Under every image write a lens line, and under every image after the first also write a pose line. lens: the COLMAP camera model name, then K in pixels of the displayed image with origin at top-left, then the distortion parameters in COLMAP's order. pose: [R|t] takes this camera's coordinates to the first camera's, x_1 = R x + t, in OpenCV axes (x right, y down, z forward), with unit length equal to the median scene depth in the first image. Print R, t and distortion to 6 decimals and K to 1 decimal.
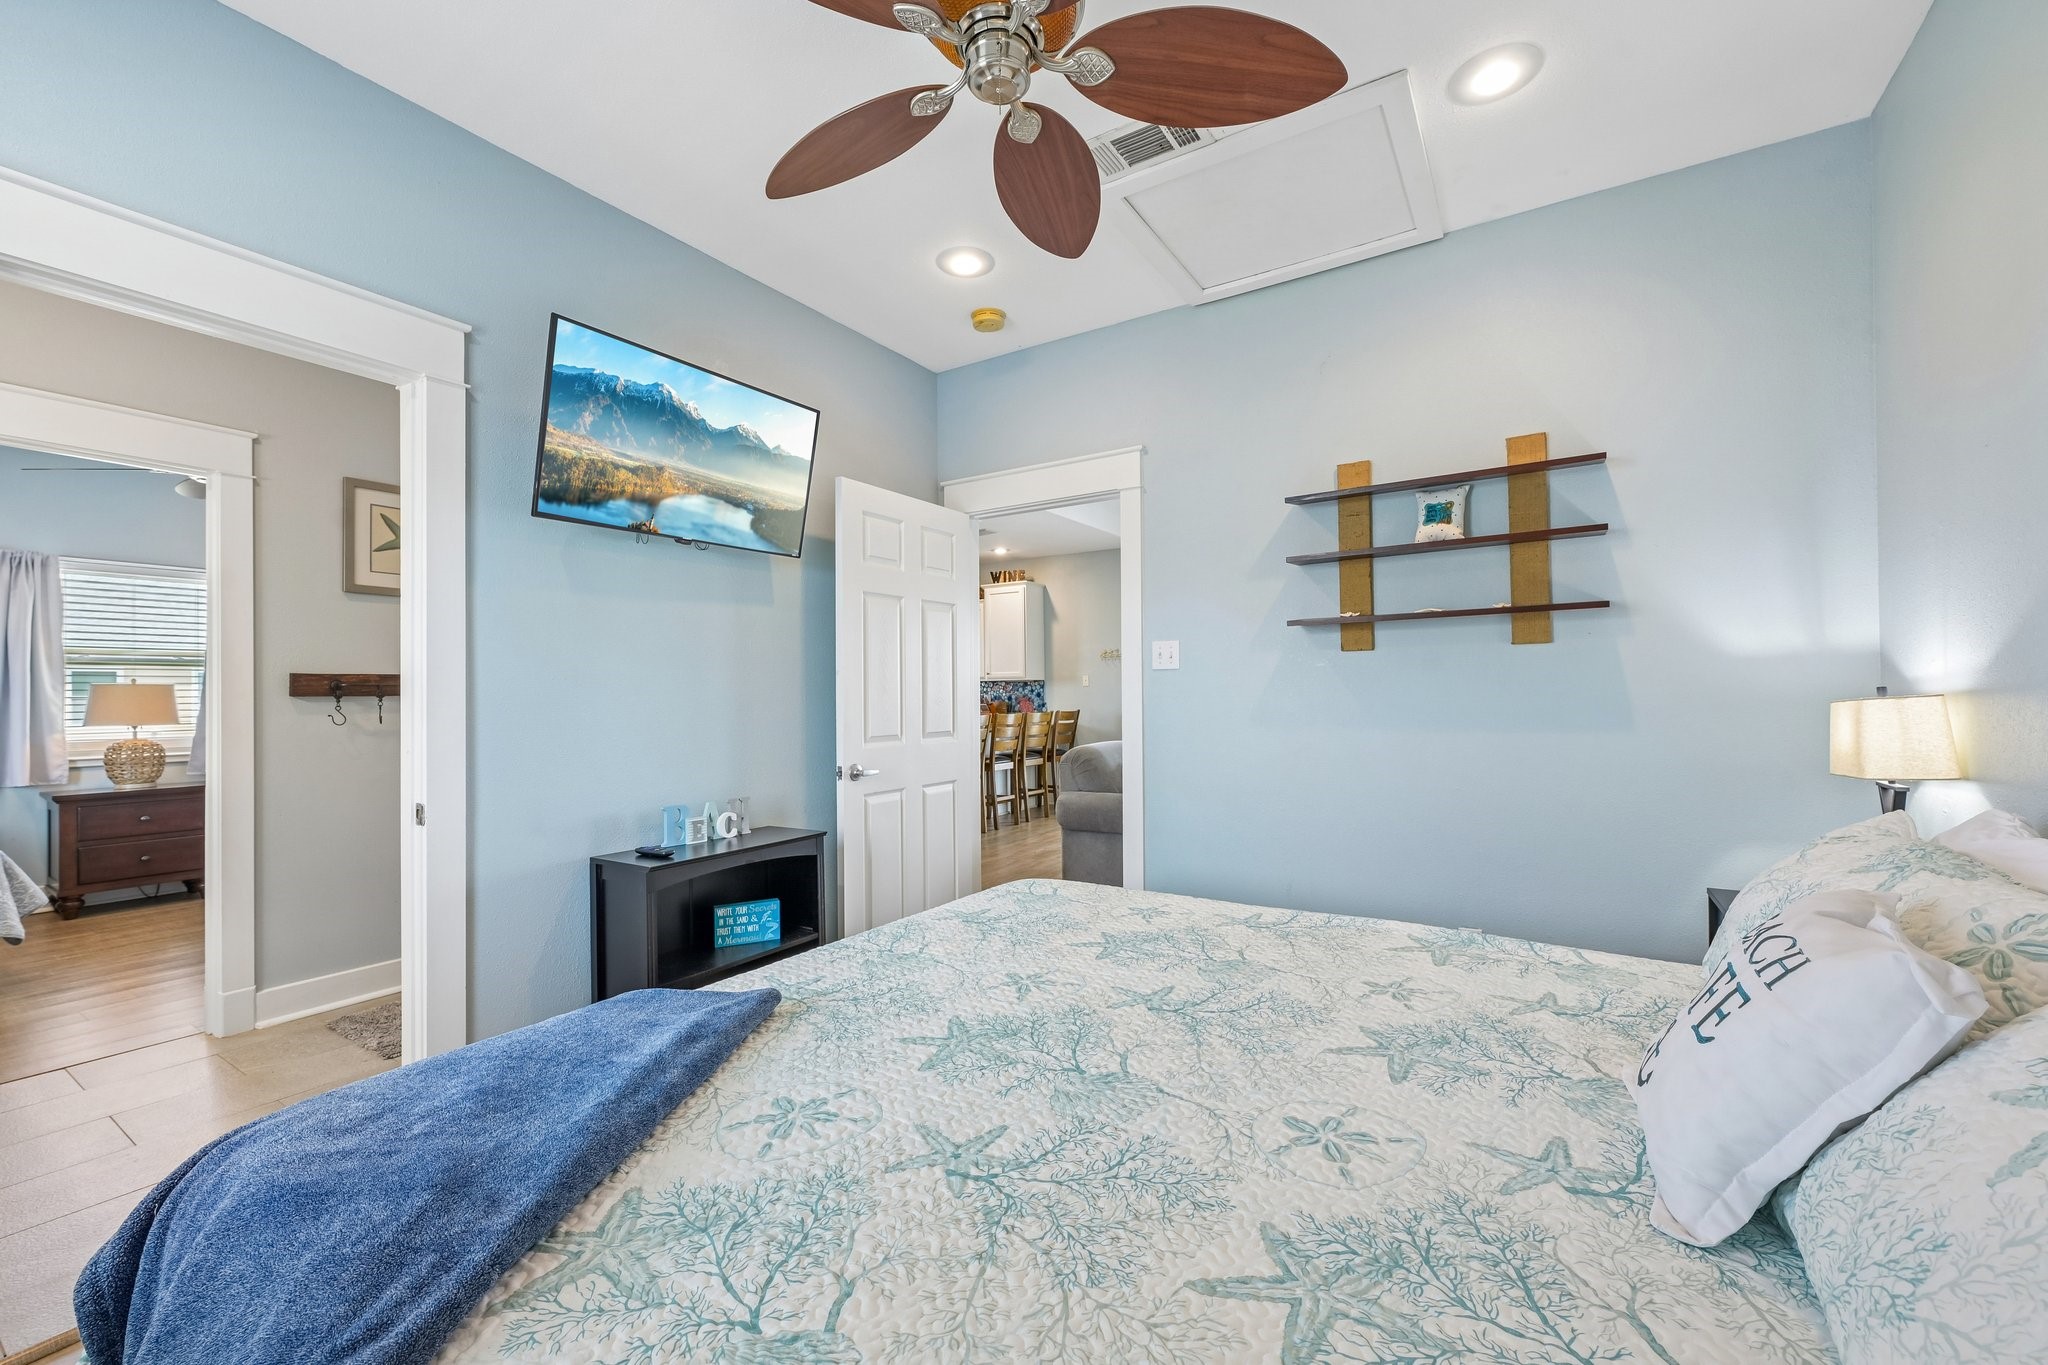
lens RADIAL K [[820.6, 0, 1021.4], [0, 820.6, 685.0], [0, 0, 1]] dist [-0.000798, 0.000185]
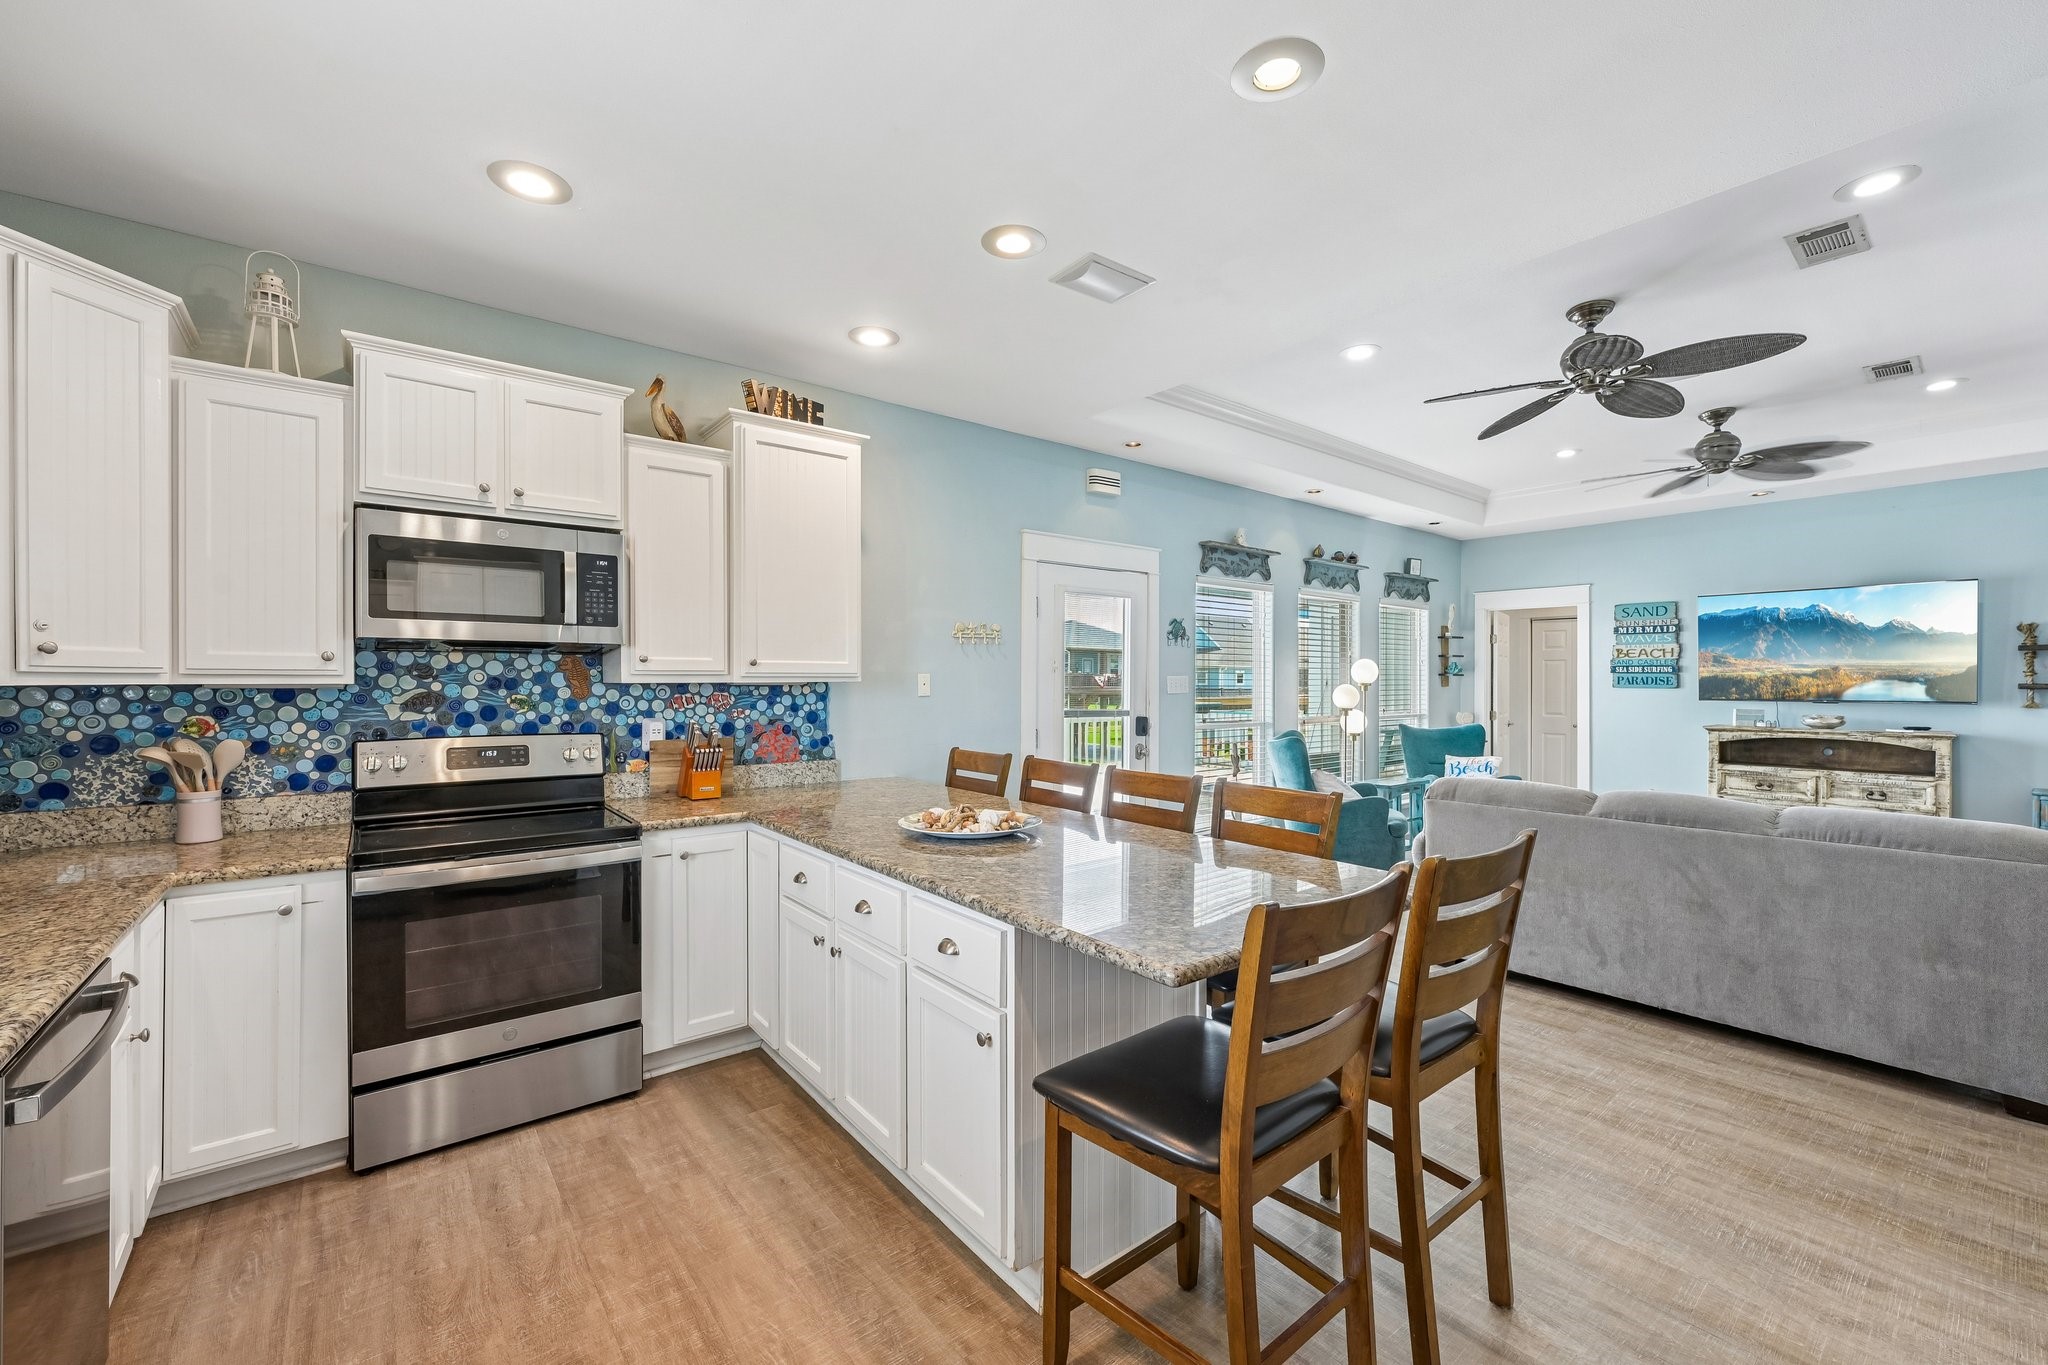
lens RADIAL K [[820.6, 0, 1023.6], [0, 820.6, 685.7], [0, 0, 1]] dist [-0.000798, 0.000185]
pose [[0.315235, 0.005112, 0.949000, -0.338495], [-0.016664, 0.999861, 0.000149, -0.005896], [-0.948867, -0.015861, 0.315276, 0.770597]]
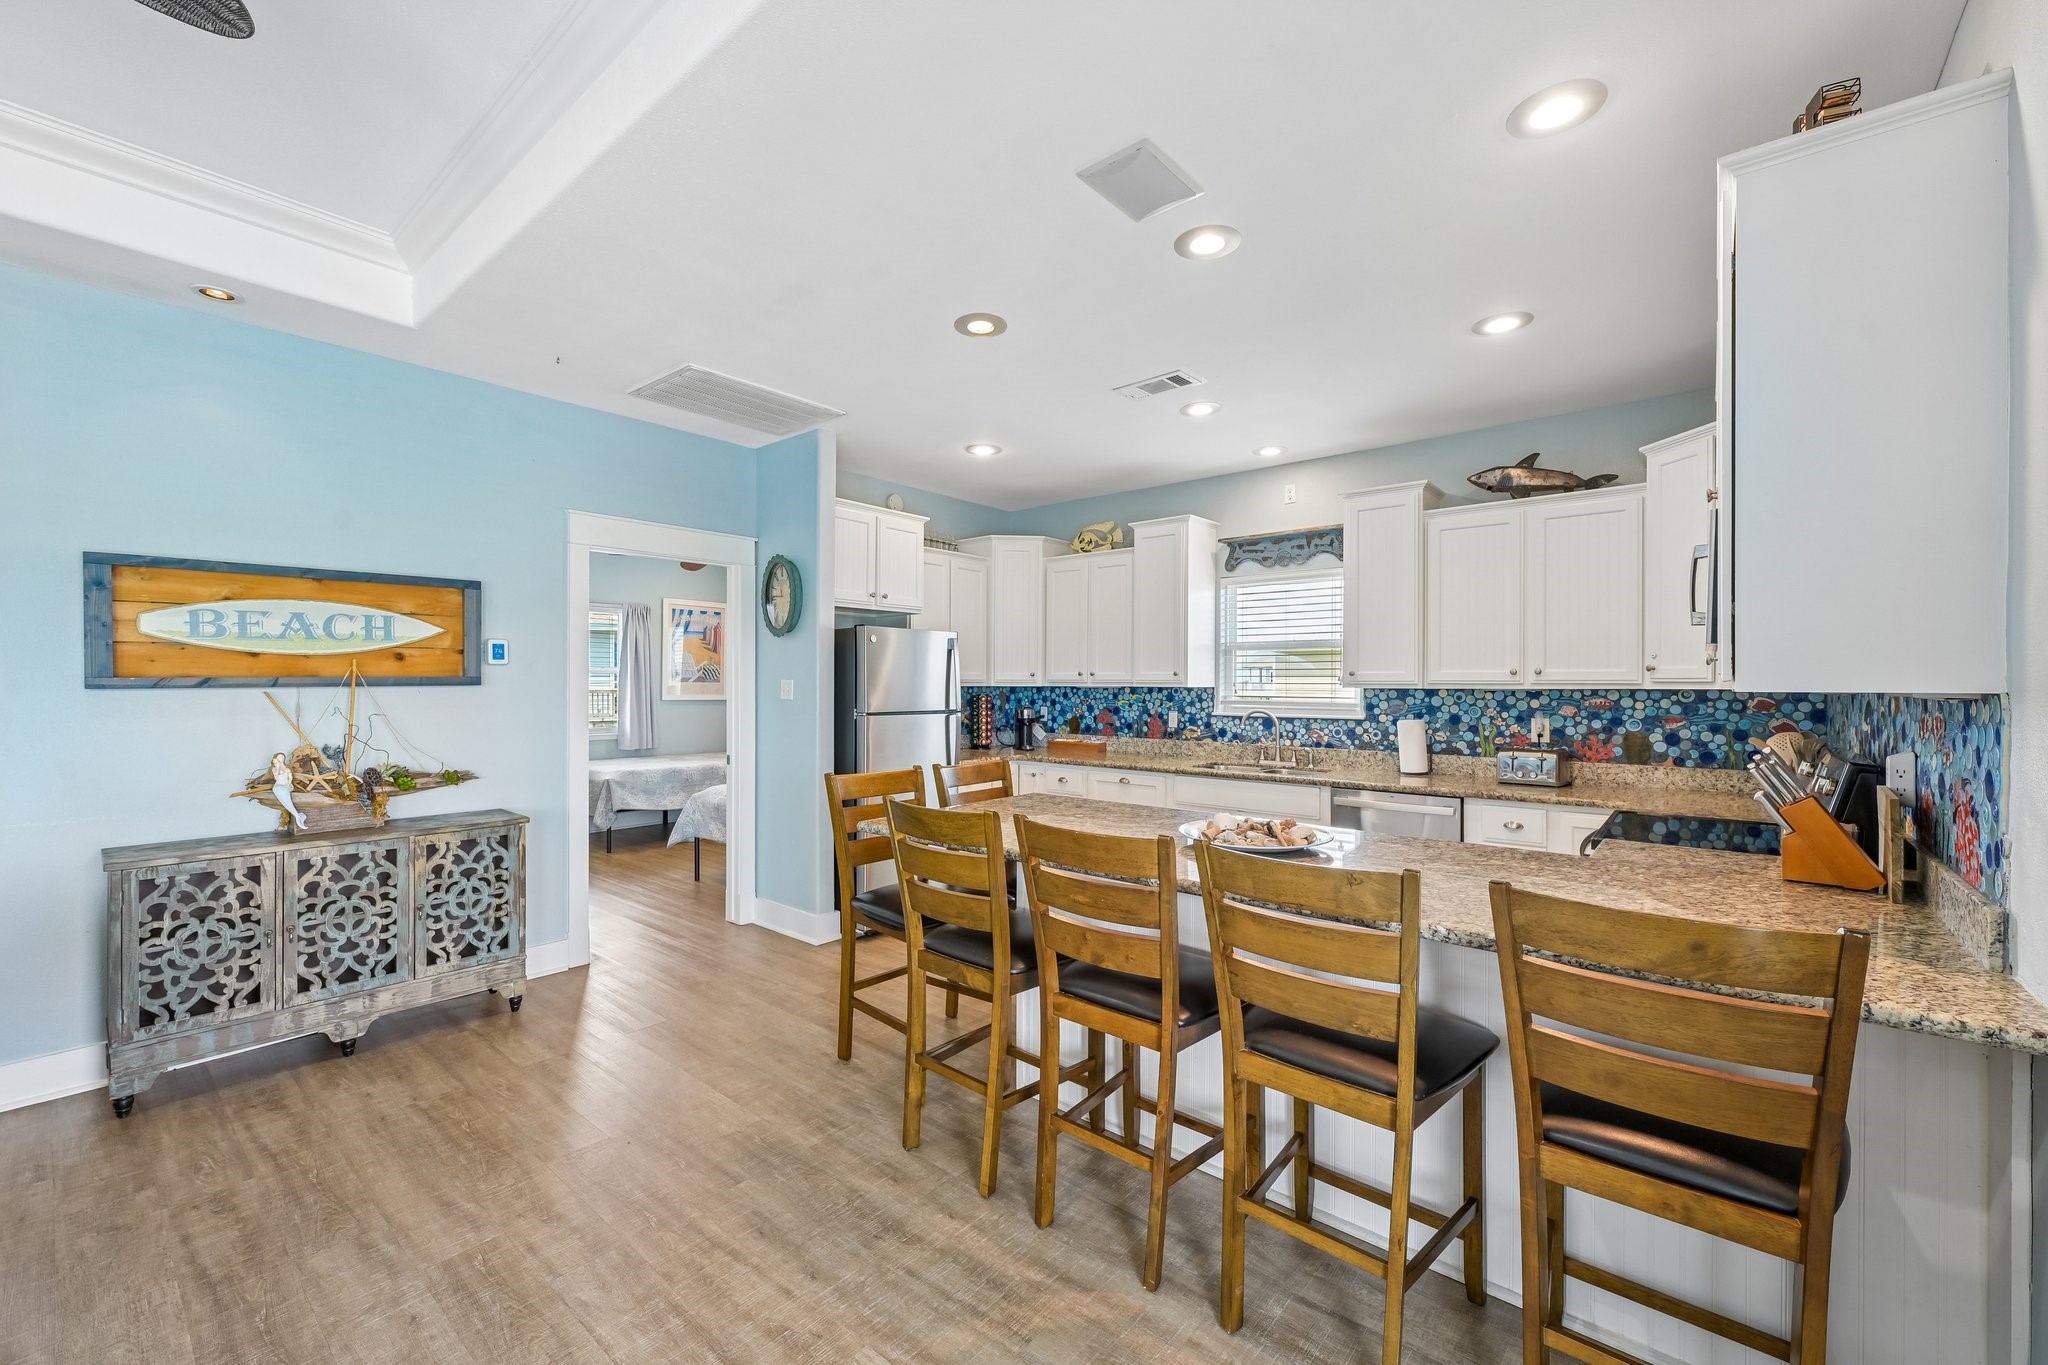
lens RADIAL K [[820.6, 0, 1023.8], [0, 820.6, 686.9], [0, 0, 1]] dist [-0.000798, 0.000185]
pose [[-0.121270, 0.016411, -0.992484, 0.202795], [0.012539, 0.999809, 0.015000, -0.012118], [0.992540, -0.010625, -0.121453, 0.834073]]
